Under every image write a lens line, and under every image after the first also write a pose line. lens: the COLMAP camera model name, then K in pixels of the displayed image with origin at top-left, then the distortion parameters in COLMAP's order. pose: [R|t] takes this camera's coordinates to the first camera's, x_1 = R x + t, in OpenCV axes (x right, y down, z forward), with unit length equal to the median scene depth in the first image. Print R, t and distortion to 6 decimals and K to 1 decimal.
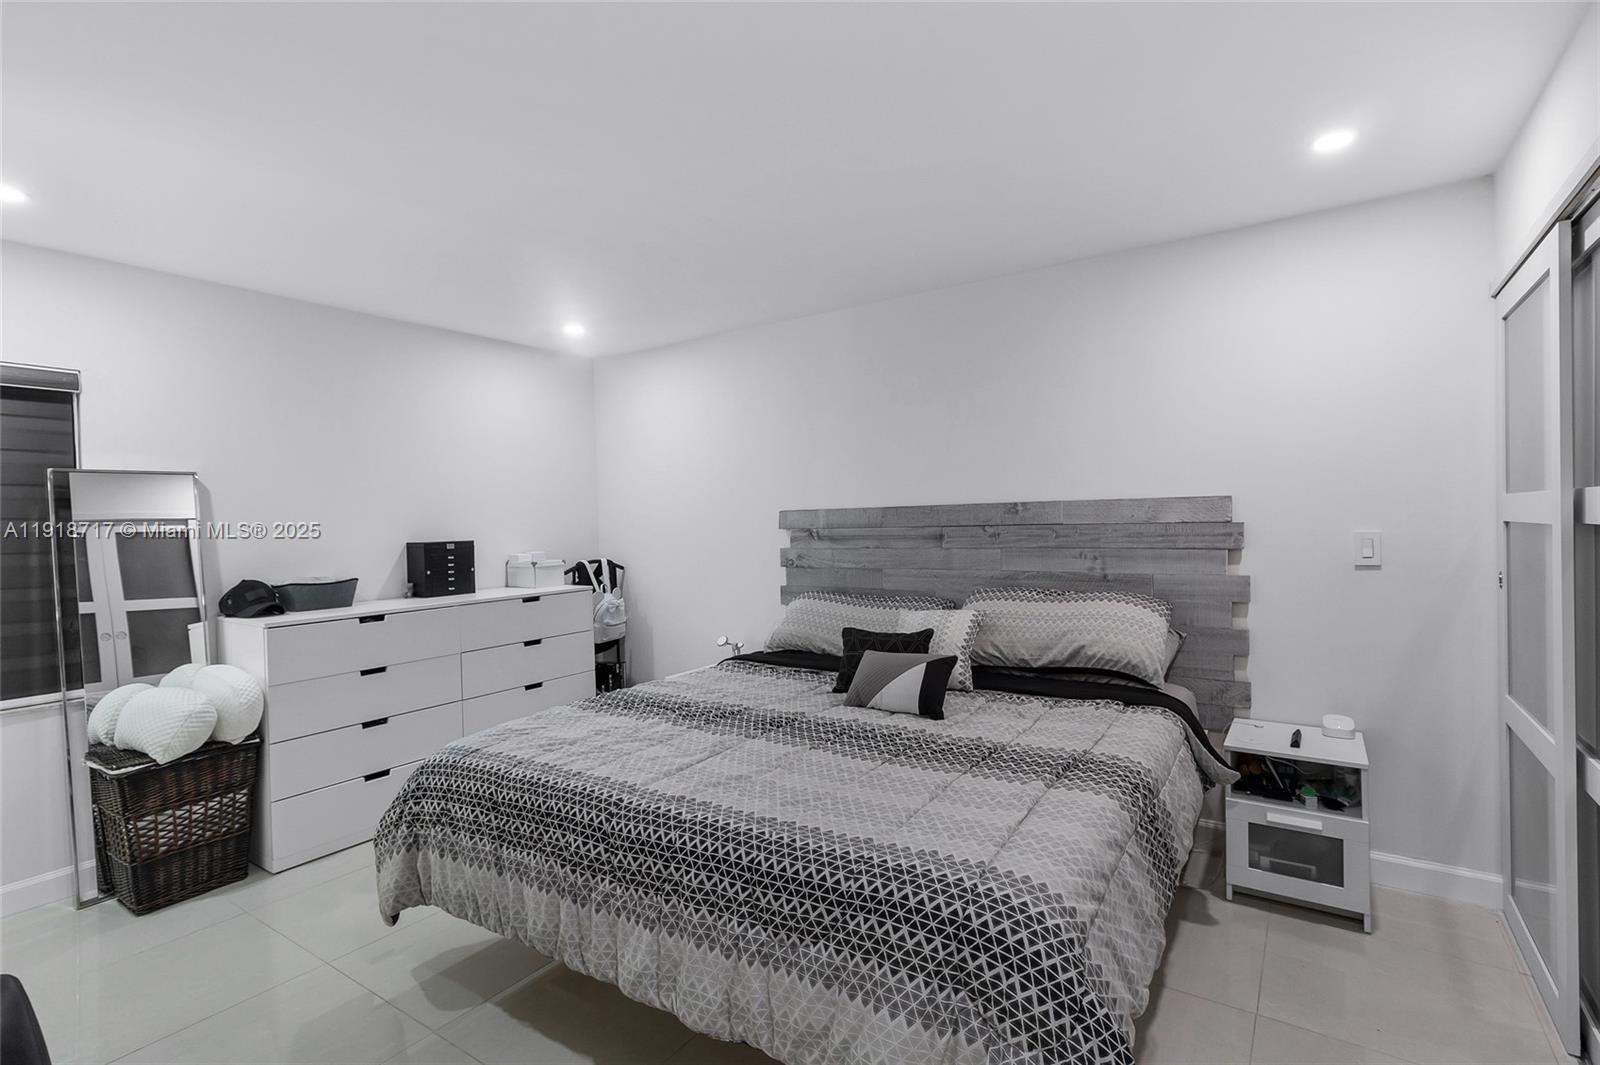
lens RADIAL K [[767.9, 0, 796.3], [0, 767.9, 529.3], [0, 0, 1]] dist [-0.000569, 0.000015]
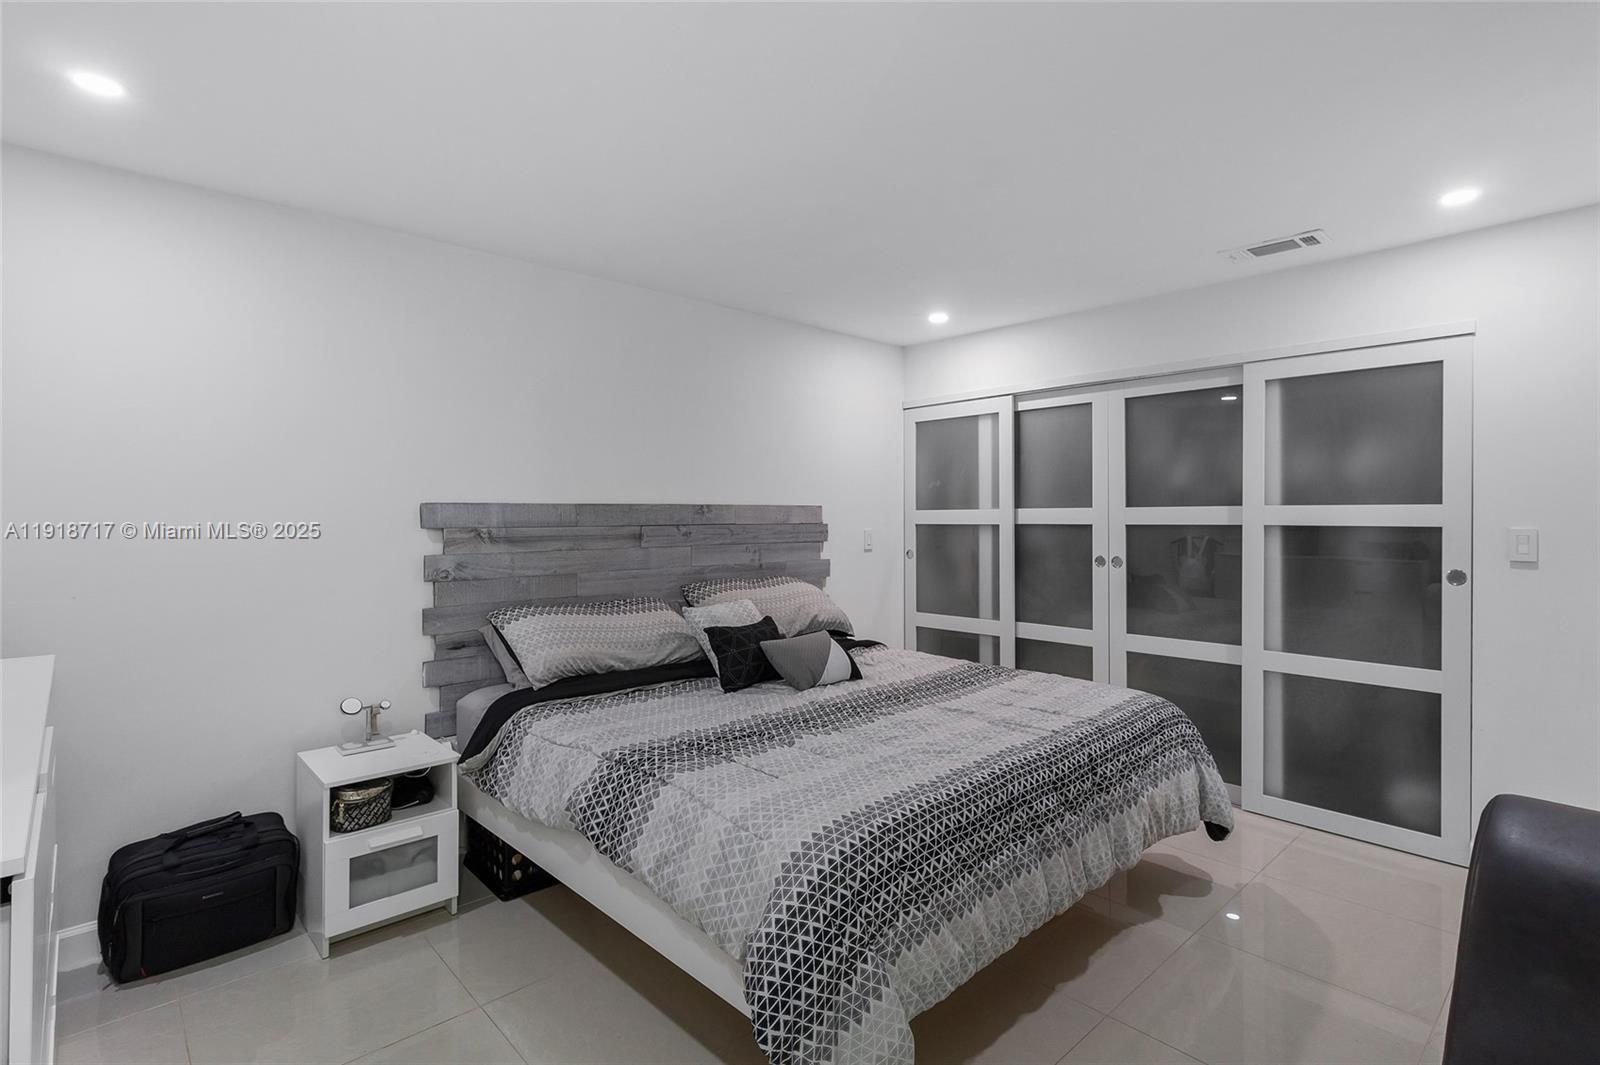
lens RADIAL K [[767.9, 0, 796.0], [0, 767.9, 527.9], [0, 0, 1]] dist [-0.000569, 0.000015]
pose [[0.220670, 0.004525, 0.975338, -0.712106], [0.006583, 0.999960, -0.006129, 0.006336], [-0.975326, 0.007773, 0.220631, 0.571616]]
